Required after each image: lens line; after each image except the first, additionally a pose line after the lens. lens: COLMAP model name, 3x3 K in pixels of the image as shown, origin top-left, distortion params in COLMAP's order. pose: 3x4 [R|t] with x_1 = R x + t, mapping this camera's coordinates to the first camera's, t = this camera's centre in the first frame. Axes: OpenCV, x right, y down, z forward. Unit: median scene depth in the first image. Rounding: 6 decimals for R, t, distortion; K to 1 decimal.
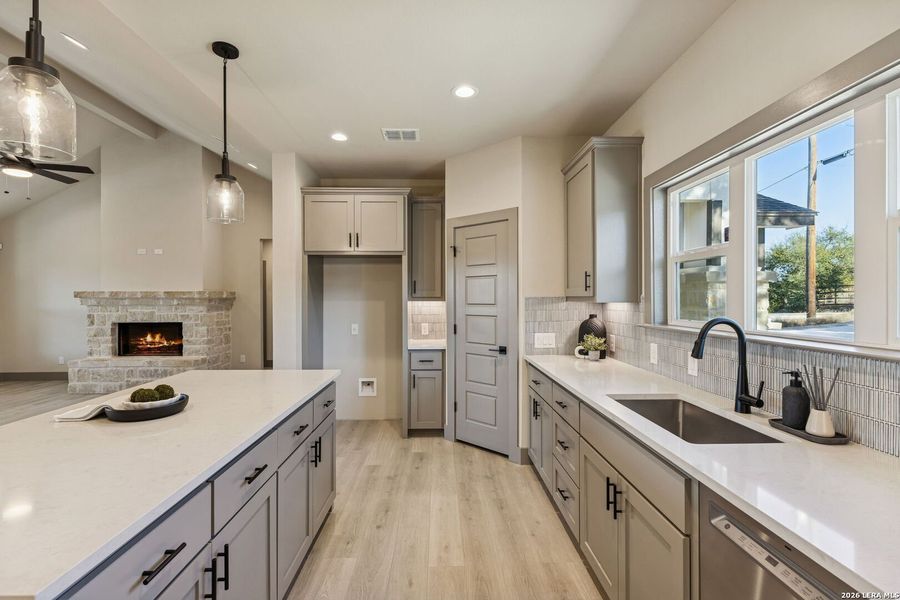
lens RADIAL K [[401.5, 0, 440.7], [0, 401.5, 297.8], [0, 0, 1]] dist [0.001157, 0.000154]
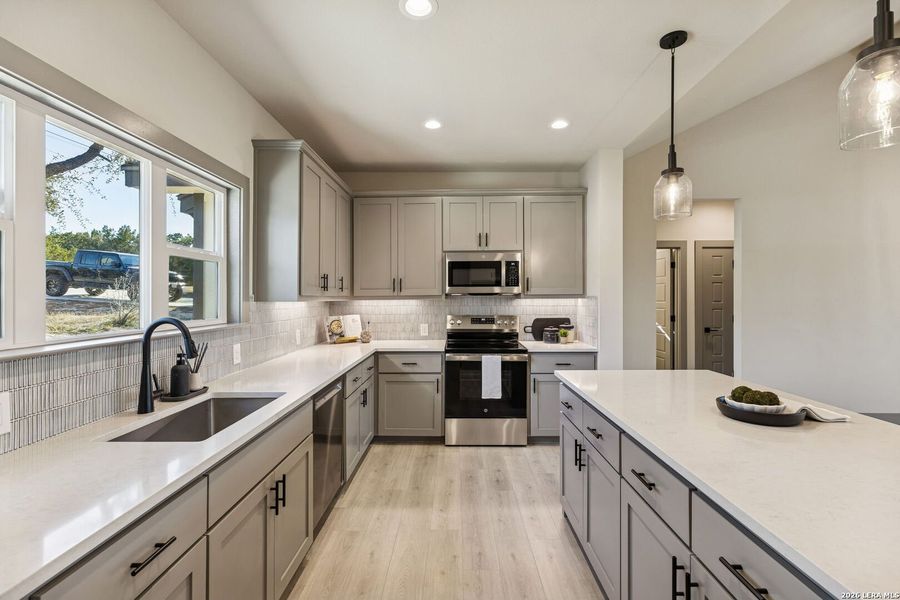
lens RADIAL K [[400.1, 0, 449.1], [0, 400.1, 297.0], [0, 0, 1]] dist [-0.000940, 0.000066]
pose [[-0.999740, 0.002512, 0.022664, -0.008696], [0.002482, 0.999996, -0.001332, 0.000653], [-0.022667, -0.001276, -0.999742, 0.837015]]
